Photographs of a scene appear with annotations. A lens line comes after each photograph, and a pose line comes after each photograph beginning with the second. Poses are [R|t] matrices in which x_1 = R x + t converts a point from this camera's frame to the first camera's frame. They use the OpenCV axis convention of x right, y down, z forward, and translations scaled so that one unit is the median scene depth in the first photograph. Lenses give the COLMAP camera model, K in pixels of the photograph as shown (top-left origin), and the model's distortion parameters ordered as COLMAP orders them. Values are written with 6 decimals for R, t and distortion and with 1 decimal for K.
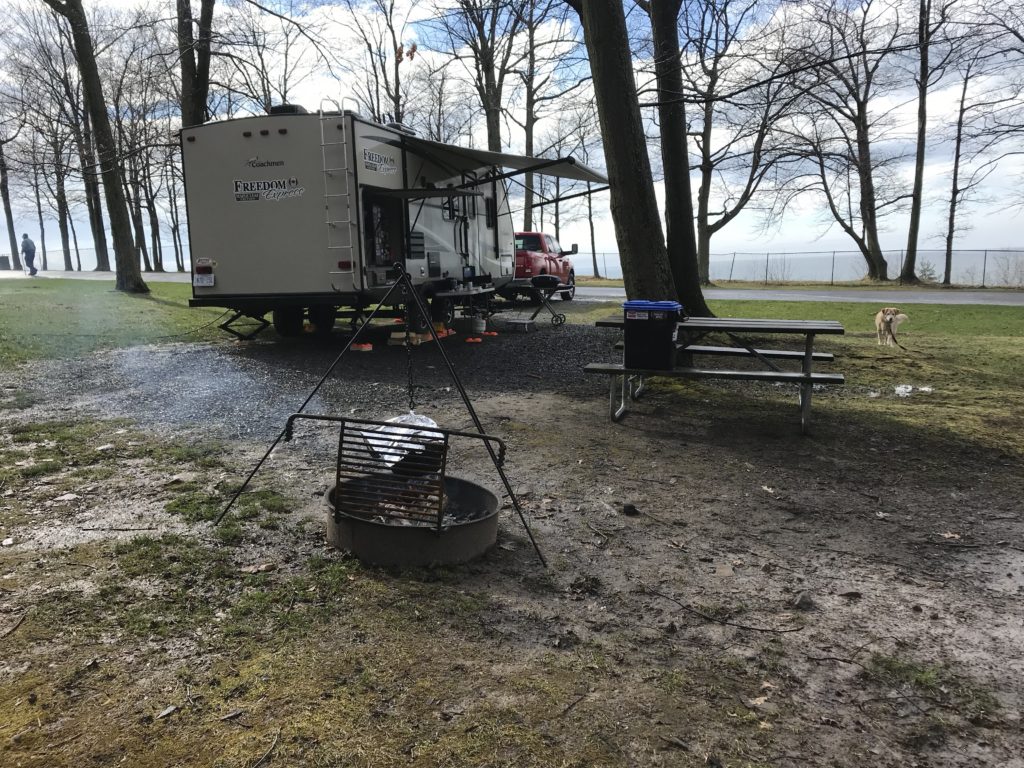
lens RADIAL K [[839.2, 0, 507.7], [0, 839.2, 385.3], [0, 0, 1]] dist [0.014877, -0.003679]
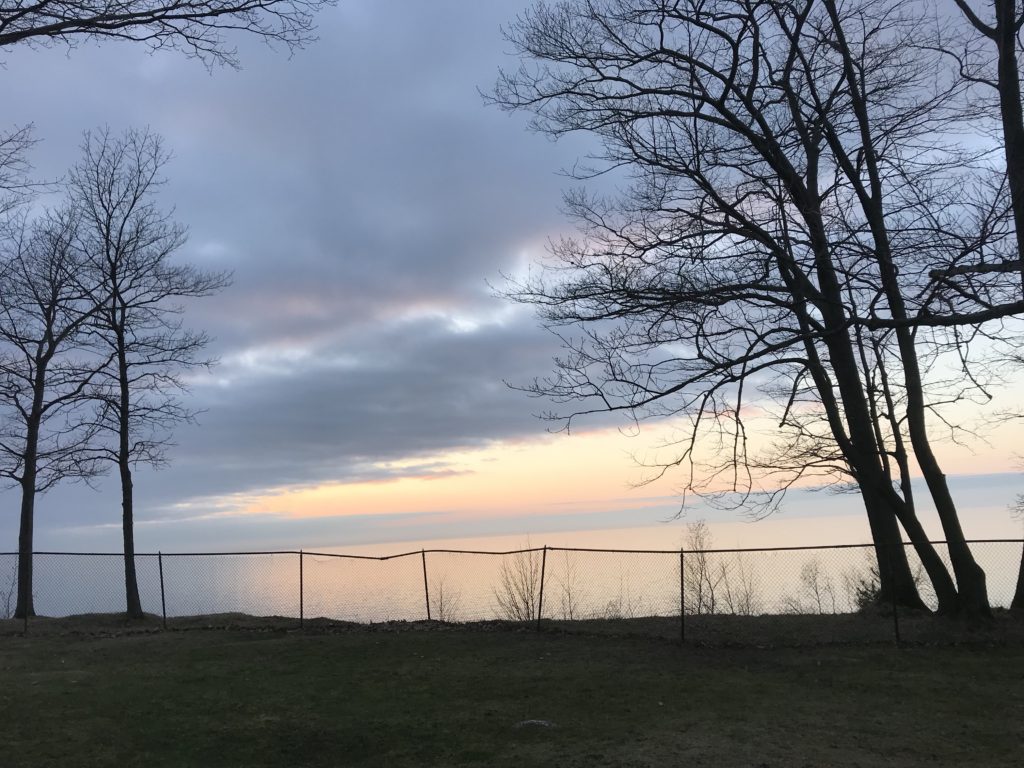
lens RADIAL K [[839.2, 0, 511.0], [0, 839.2, 384.7], [0, 0, 1]] dist [0.014877, -0.003679]
pose [[0.866475, 0.068970, 0.494433, 0.079928], [0.096579, 0.948542, -0.301565, -0.136314], [-0.489789, 0.309050, 0.815227, 0.799987]]
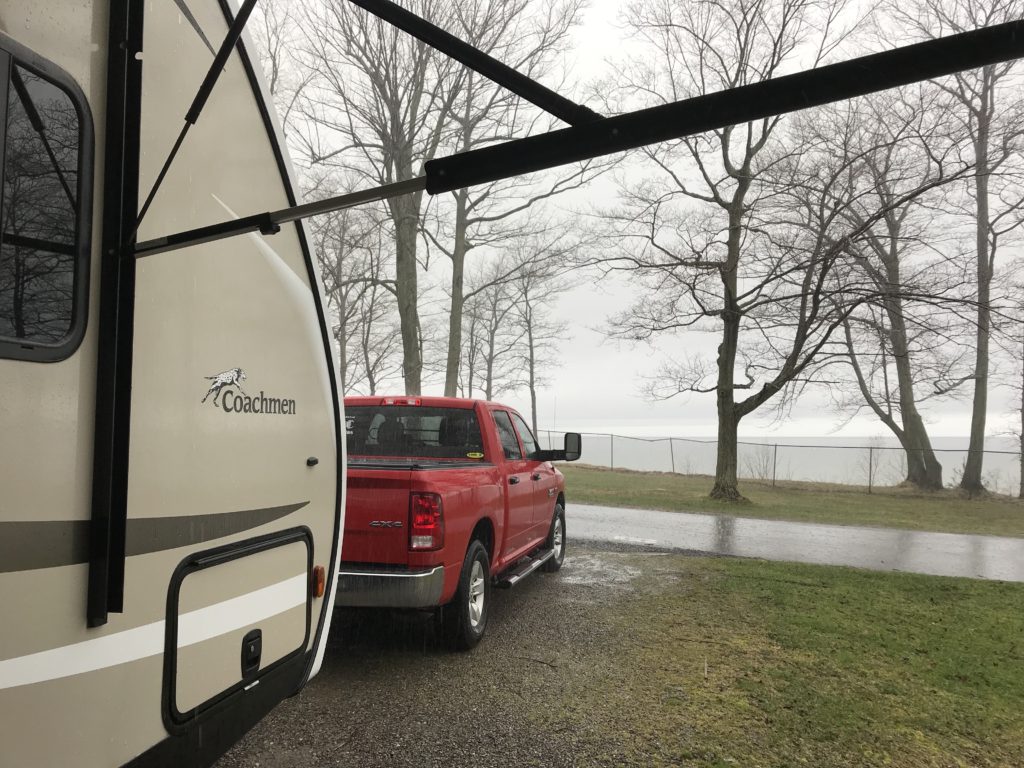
lens RADIAL K [[851.2, 0, 513.9], [0, 851.2, 388.0], [0, 0, 1]] dist [0.080013, 0.000685]
pose [[0.994315, 0.049246, 0.094409, 0.009312], [-0.030027, 0.980321, -0.195115, -0.055598], [-0.102159, 0.191171, 0.976226, 0.302247]]
